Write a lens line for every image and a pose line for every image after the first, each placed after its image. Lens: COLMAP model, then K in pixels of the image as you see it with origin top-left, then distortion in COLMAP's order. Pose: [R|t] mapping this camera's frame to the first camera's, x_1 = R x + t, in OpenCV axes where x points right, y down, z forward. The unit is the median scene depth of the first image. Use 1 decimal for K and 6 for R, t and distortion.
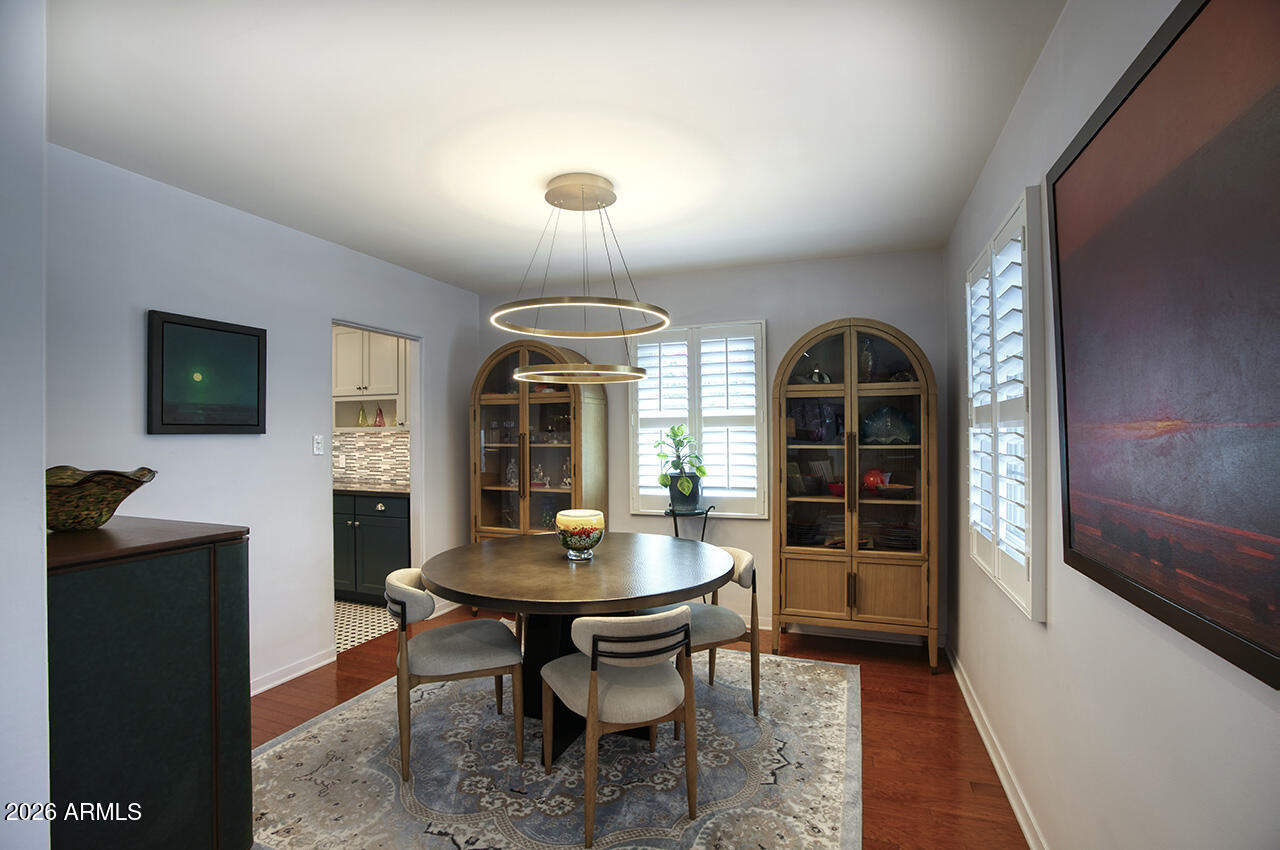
lens RADIAL K [[586.6, 0, 624.6], [0, 586.6, 430.8], [0, 0, 1]] dist [-0.070848, 0.024726]
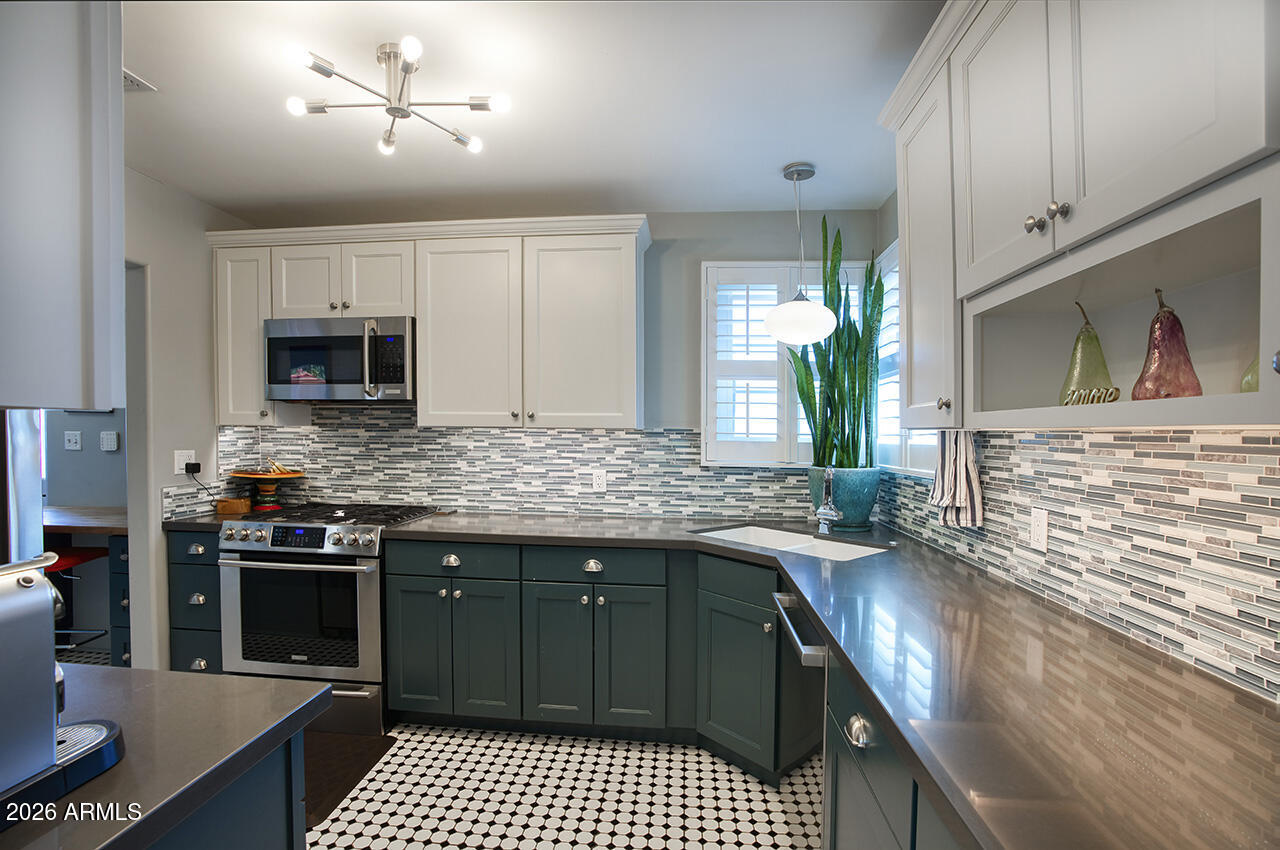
lens RADIAL K [[586.6, 0, 624.6], [0, 586.6, 430.8], [0, 0, 1]] dist [-0.070848, 0.024726]
pose [[0.263763, 0.009621, -0.964540, -0.275206], [-0.012996, 0.999895, 0.006419, 0.003520], [0.964500, 0.010842, 0.263860, 0.743492]]
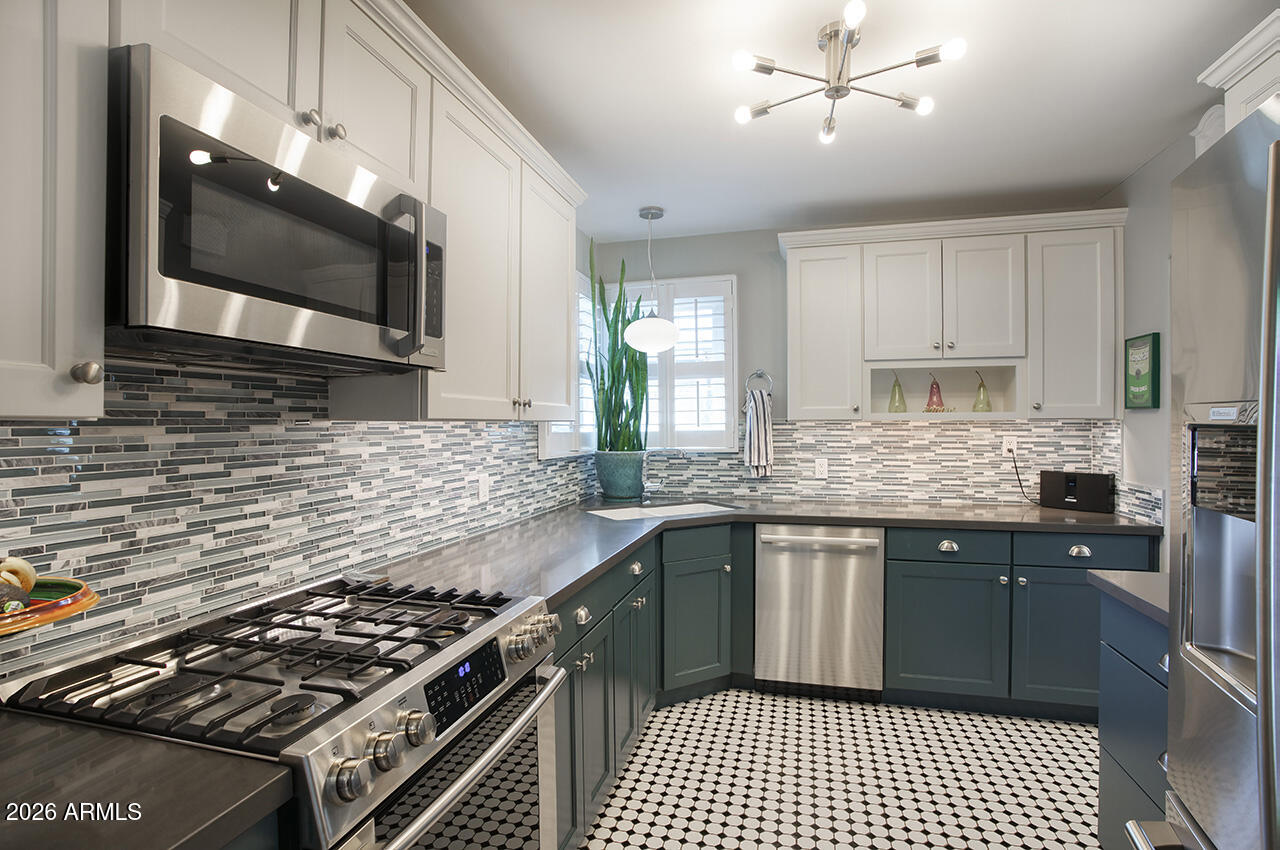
lens RADIAL K [[613.9, 0, 639.2], [0, 613.9, 414.3], [0, 0, 1]] dist [-0.042231, 0.000591]
pose [[0.994722, 0.006330, 0.102410, -0.772307], [-0.004629, 0.999847, -0.016846, 0.007417], [-0.102501, 0.016284, 0.994600, 0.385926]]
